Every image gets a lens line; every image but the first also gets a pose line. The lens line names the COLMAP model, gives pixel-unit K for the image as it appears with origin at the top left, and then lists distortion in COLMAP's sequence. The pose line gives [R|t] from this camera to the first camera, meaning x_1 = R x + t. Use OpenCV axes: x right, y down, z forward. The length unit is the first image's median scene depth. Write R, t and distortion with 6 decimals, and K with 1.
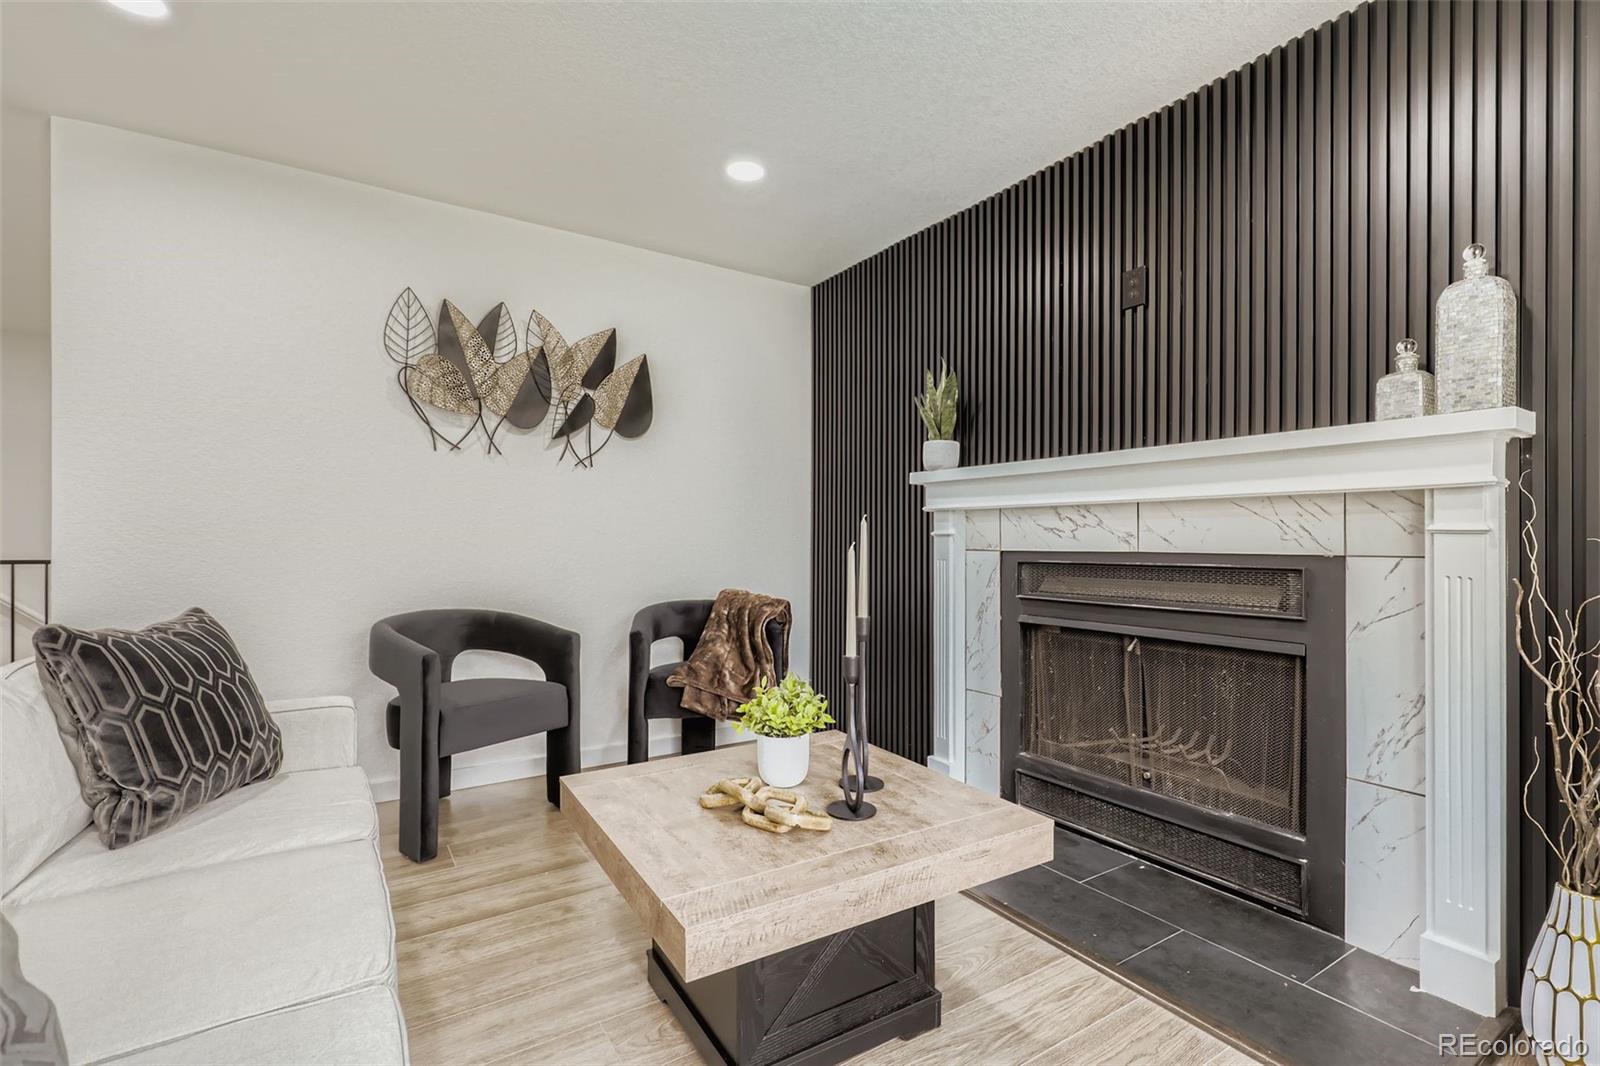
lens RADIAL K [[731.3, 0, 801.8], [0, 731.3, 540.7], [0, 0, 1]] dist [0.000957, -0.000517]
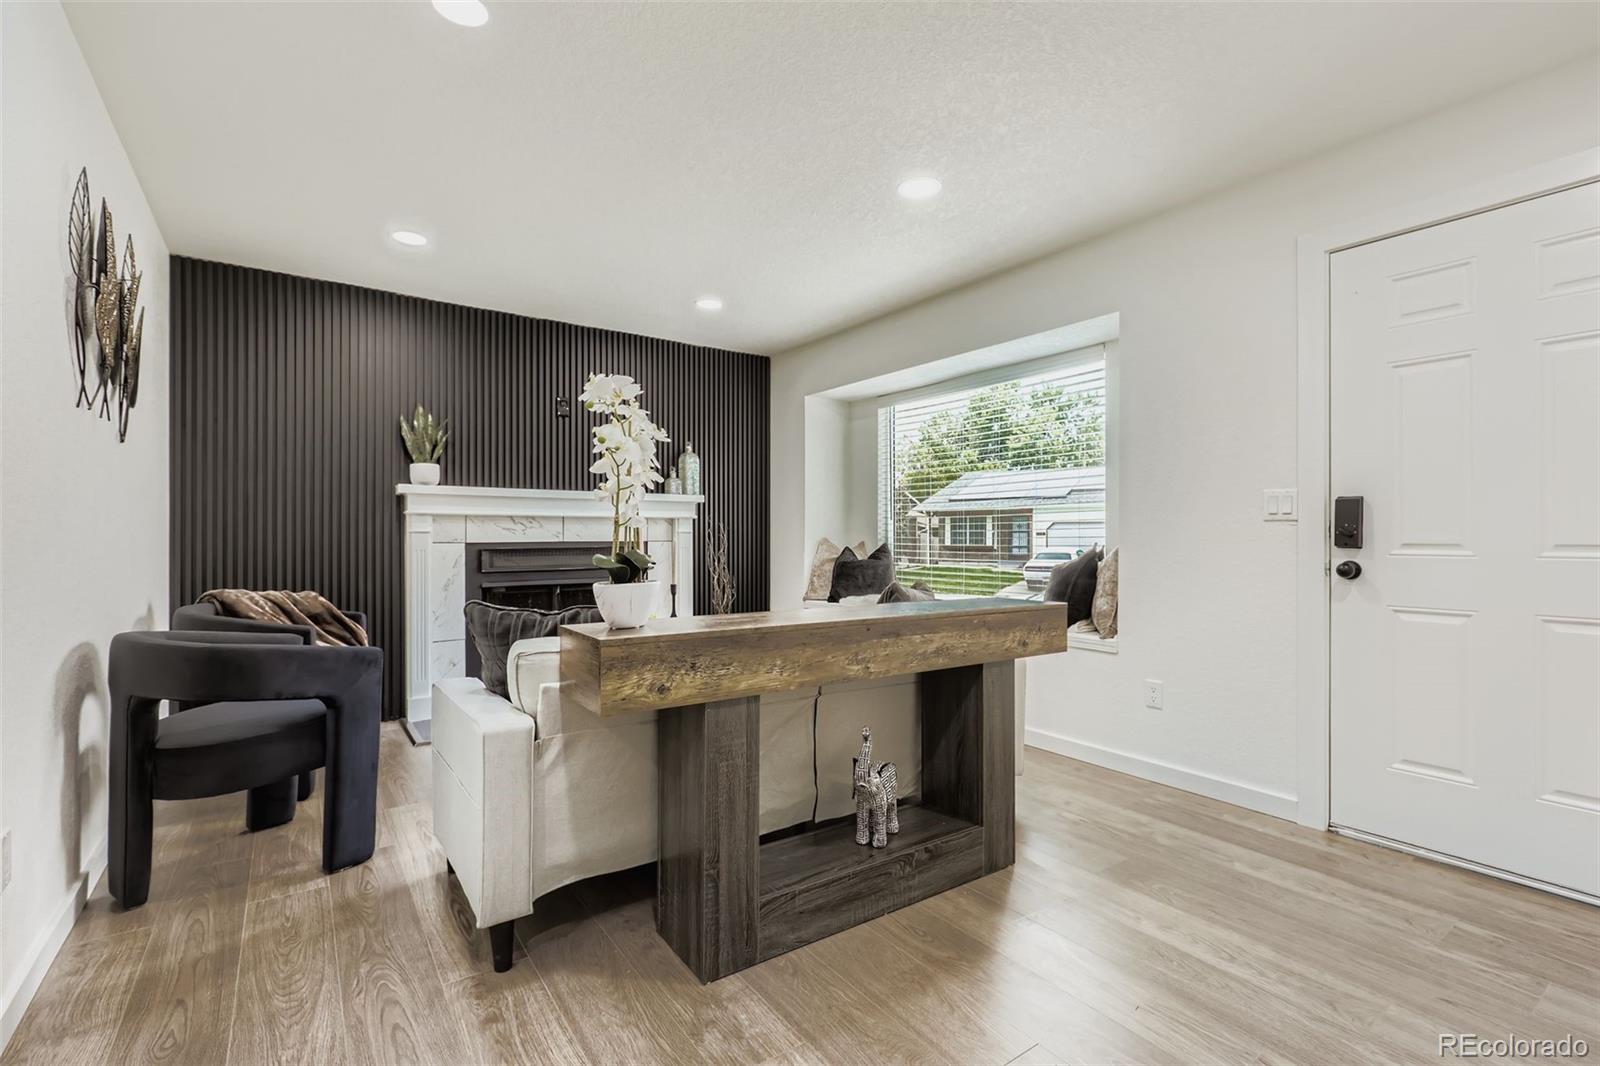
lens RADIAL K [[731.3, 0, 801.8], [0, 731.3, 540.7], [0, 0, 1]] dist [0.000957, -0.000517]
pose [[-0.046880, -0.013993, 0.998803, -1.380756], [-0.002454, 0.999900, 0.013893, -0.014755], [-0.998898, -0.001799, -0.046910, 0.406442]]
